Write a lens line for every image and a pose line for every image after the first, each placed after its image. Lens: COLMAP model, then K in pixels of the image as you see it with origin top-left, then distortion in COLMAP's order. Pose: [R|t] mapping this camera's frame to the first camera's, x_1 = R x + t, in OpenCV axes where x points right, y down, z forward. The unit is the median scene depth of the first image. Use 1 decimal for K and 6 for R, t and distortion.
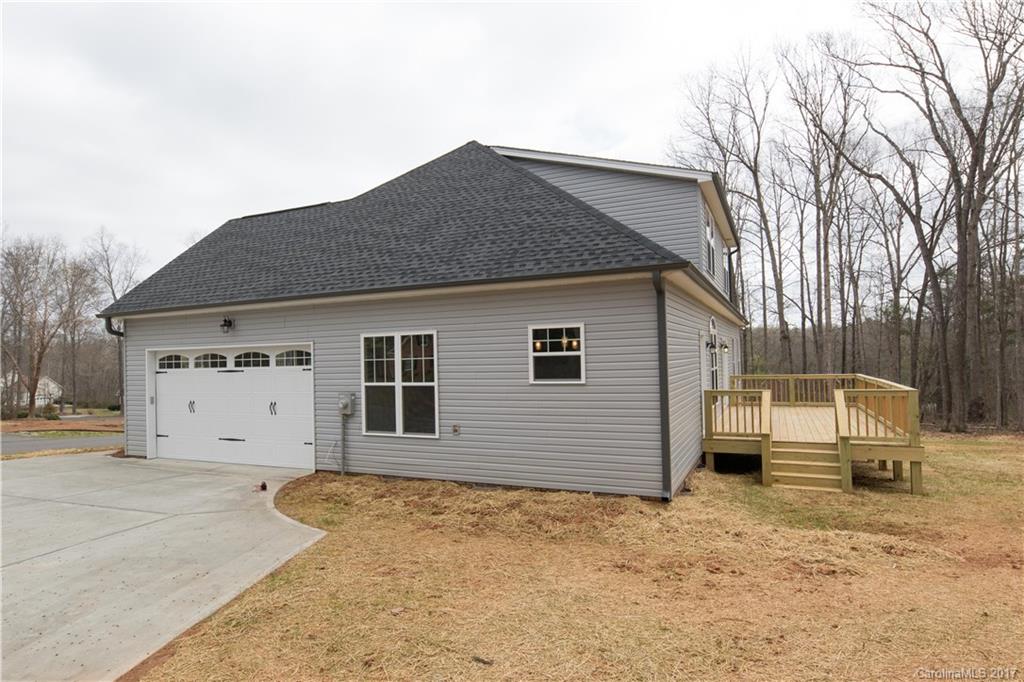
lens RADIAL K [[590.2, 0, 512.0], [0, 590.2, 341.0], [0, 0, 1]] dist [-0.000377, 0.000212]
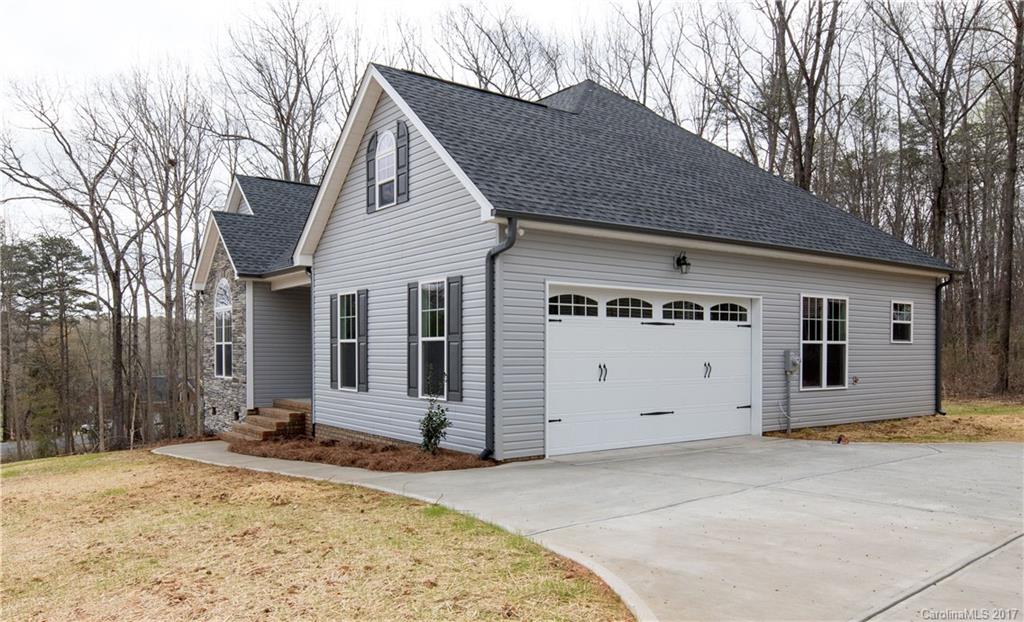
lens RADIAL K [[750.6, 0, 512.0], [0, 750.6, 311.0], [0, 0, 1]] dist [-0.002199, -0.000474]
pose [[0.478203, 0.040017, 0.877337, -1.530333], [-0.074320, 0.997222, -0.004976, 0.058099], [-0.875099, -0.062824, 0.479849, 0.757453]]
